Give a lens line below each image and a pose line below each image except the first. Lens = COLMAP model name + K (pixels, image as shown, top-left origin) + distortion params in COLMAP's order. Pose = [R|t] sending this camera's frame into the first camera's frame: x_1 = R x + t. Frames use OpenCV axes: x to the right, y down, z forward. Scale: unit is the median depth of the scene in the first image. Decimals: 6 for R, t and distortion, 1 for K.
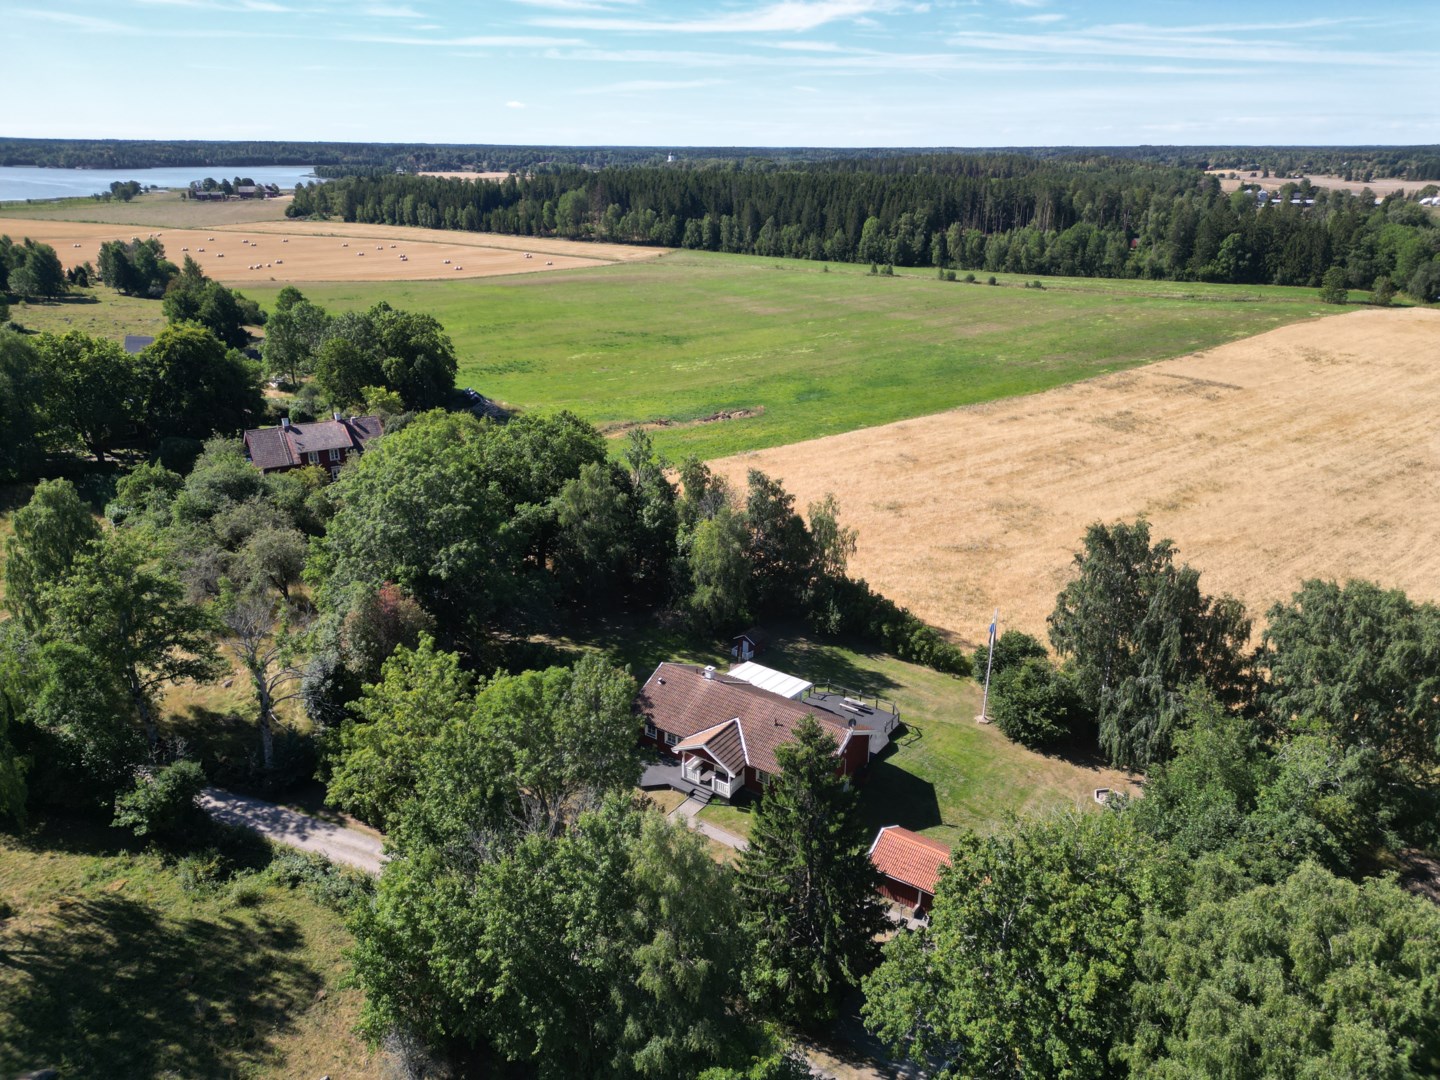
lens RADIAL K [[1002.9, 0, 719.3], [0, 1002.9, 532.3], [0, 0, 1]] dist [0.038948, -0.031808]
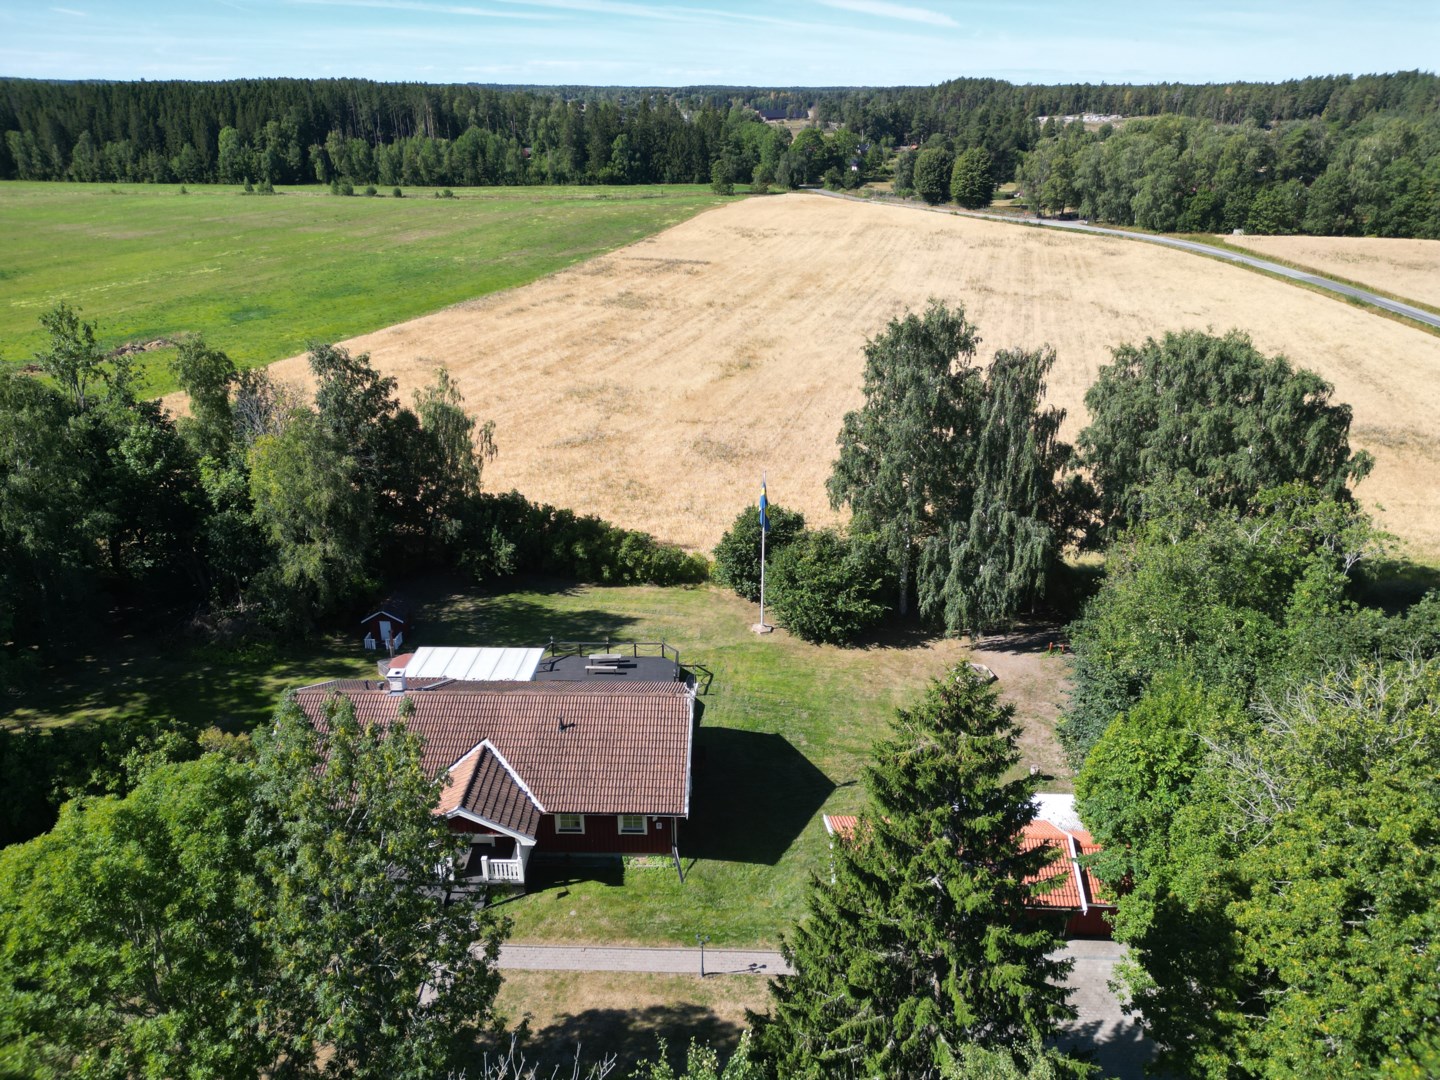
lens RADIAL K [[1002.9, 0, 732.9], [0, 1002.9, 548.9], [0, 0, 1]] dist [0.038948, -0.031808]
pose [[0.821501, -0.237116, 0.518568, -0.044536], [0.202859, 0.971472, 0.122844, 0.014093], [-0.532902, 0.004280, 0.846166, 0.152764]]
